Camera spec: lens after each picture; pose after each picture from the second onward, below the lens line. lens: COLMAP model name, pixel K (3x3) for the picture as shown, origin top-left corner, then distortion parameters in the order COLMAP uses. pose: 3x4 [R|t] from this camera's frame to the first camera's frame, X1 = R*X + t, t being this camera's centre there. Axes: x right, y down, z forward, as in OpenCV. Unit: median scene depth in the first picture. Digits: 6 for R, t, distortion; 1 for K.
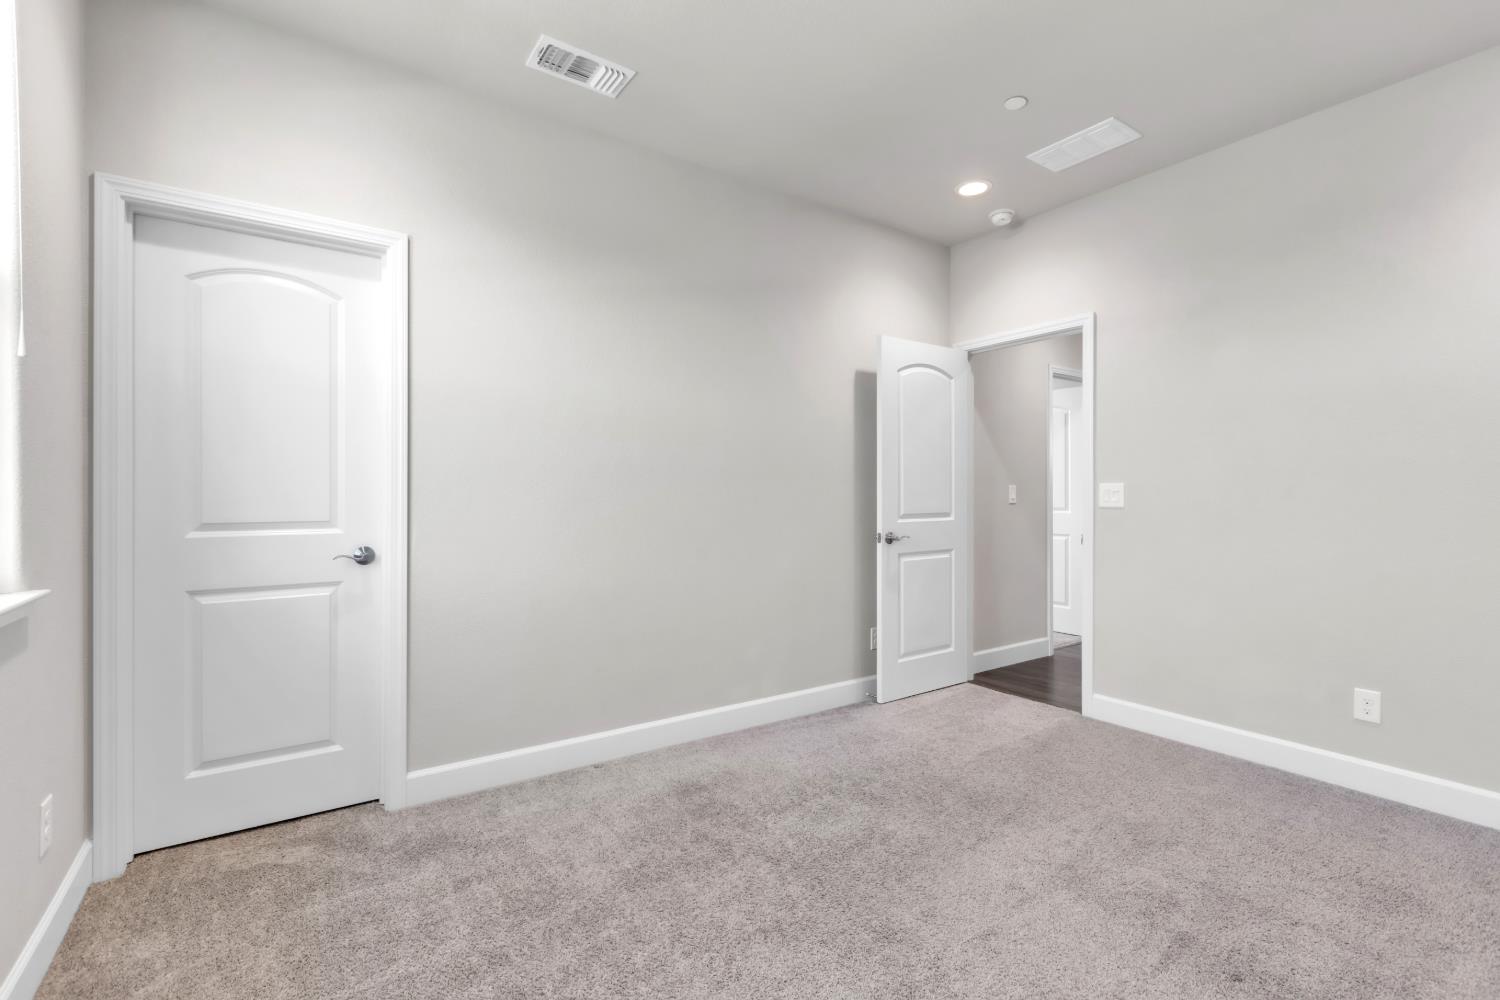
lens RADIAL K [[683.2, 0, 743.5], [0, 683.2, 498.2], [0, 0, 1]] dist [0.004349, -0.000070]
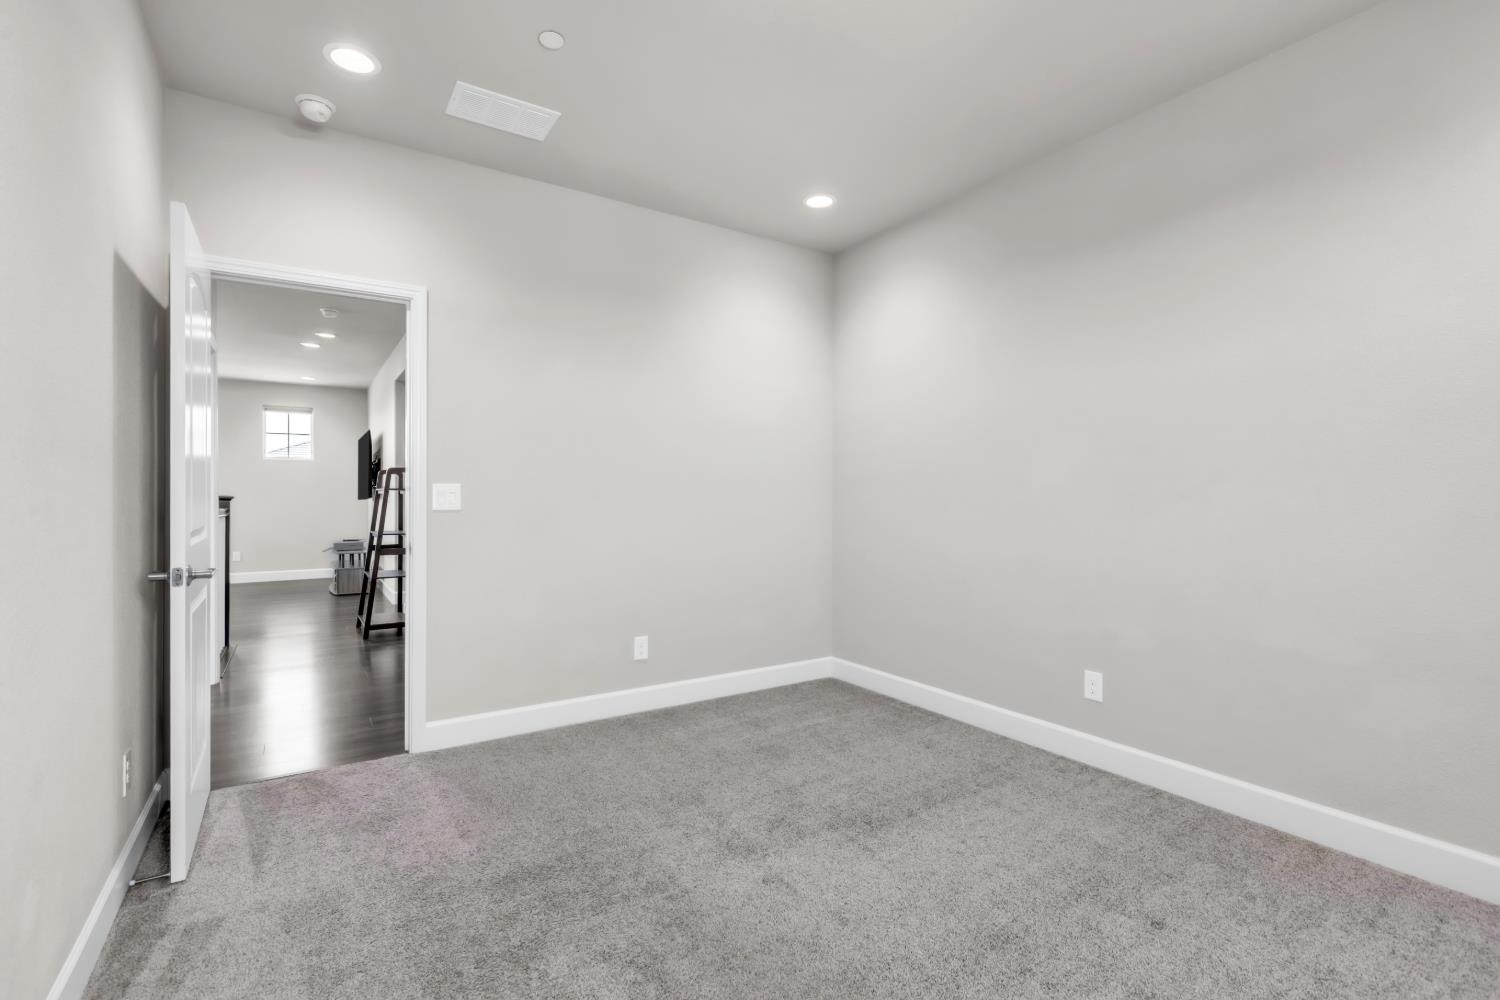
lens RADIAL K [[683.2, 0, 745.2], [0, 683.2, 500.2], [0, 0, 1]] dist [0.004349, -0.000070]
pose [[0.024924, -0.007916, 0.999658, -0.356503], [0.002663, 0.999966, 0.007853, -0.006262], [-0.999686, 0.002466, 0.024944, 0.573934]]
